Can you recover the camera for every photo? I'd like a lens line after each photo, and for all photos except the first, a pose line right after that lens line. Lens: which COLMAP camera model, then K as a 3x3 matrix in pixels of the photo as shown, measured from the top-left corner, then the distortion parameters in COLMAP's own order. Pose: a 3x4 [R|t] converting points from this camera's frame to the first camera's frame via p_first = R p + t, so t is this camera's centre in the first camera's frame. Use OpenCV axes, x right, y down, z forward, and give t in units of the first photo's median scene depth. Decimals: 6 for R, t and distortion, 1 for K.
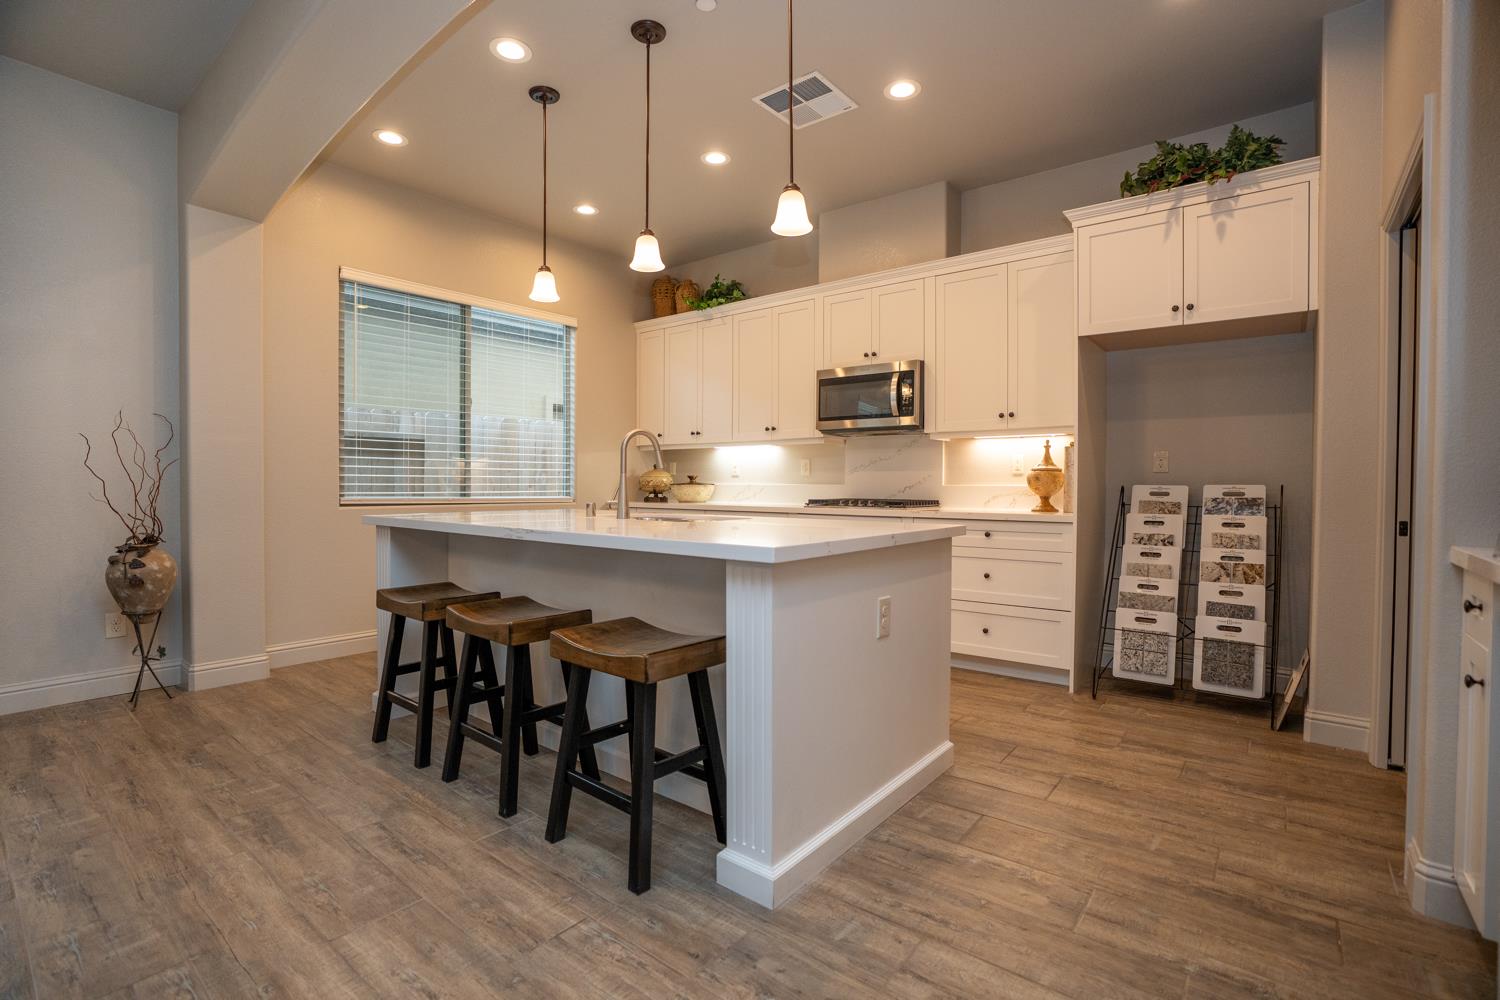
lens RADIAL K [[689.8, 0, 755.6], [0, 689.8, 499.5], [0, 0, 1]] dist [-0.066964, 0.025854]
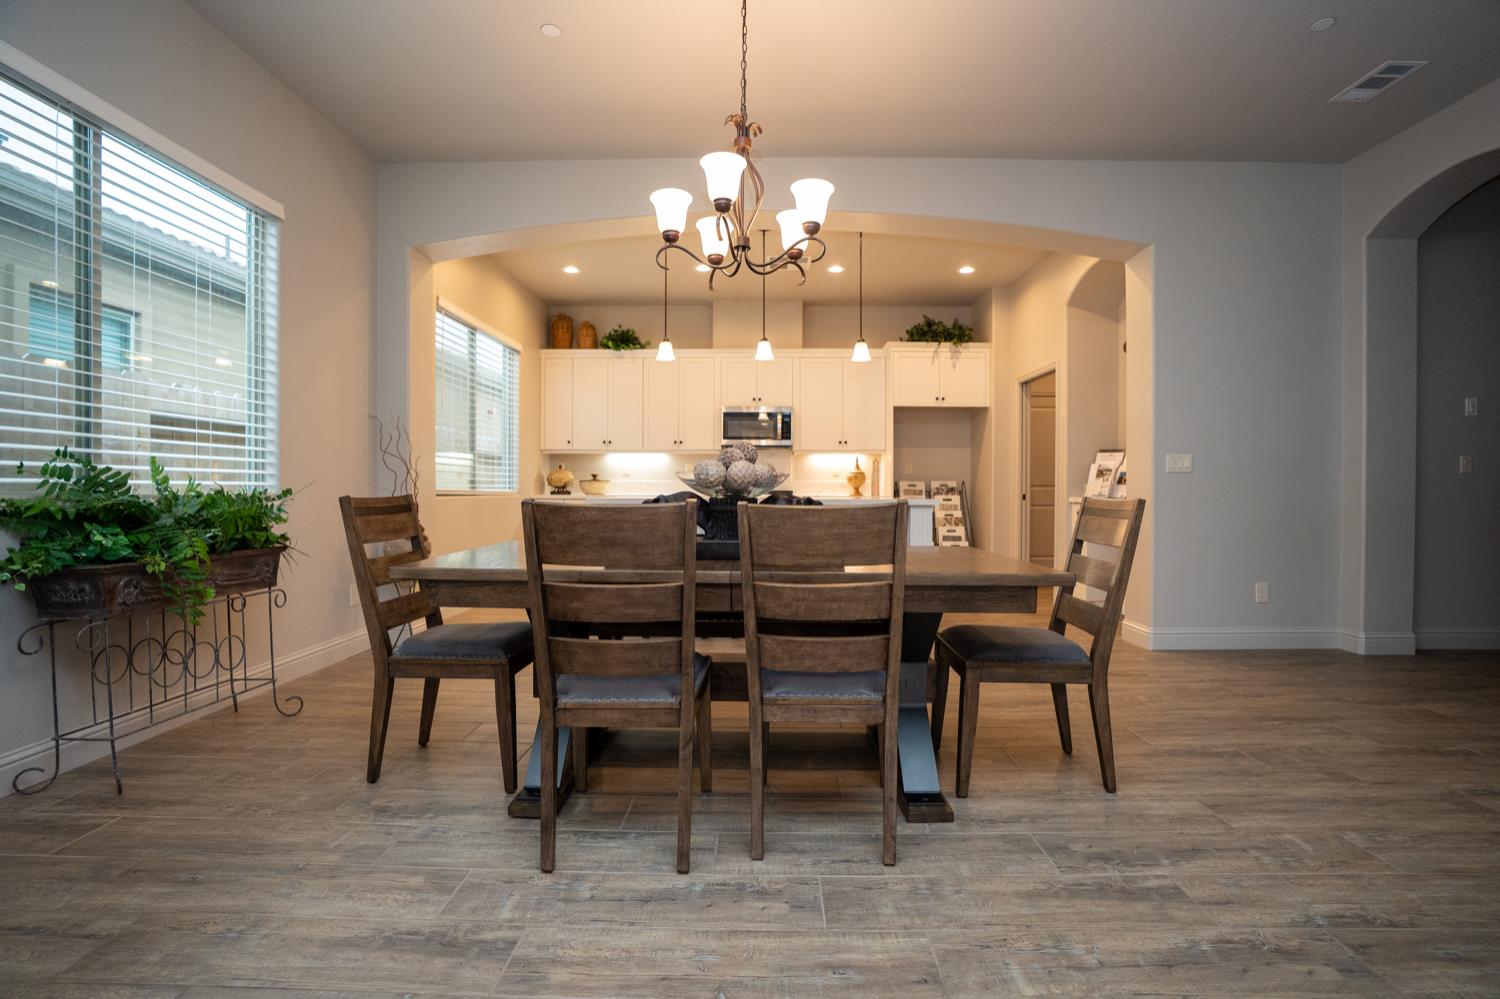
lens RADIAL K [[711.4, 0, 755.5], [0, 711.4, 495.9], [0, 0, 1]] dist [-0.060488, 0.000488]
pose [[0.789861, -0.006288, 0.613254, -1.116322], [0.013575, 0.999882, -0.007232, 0.032635], [-0.613136, 0.014037, 0.789852, -0.390742]]
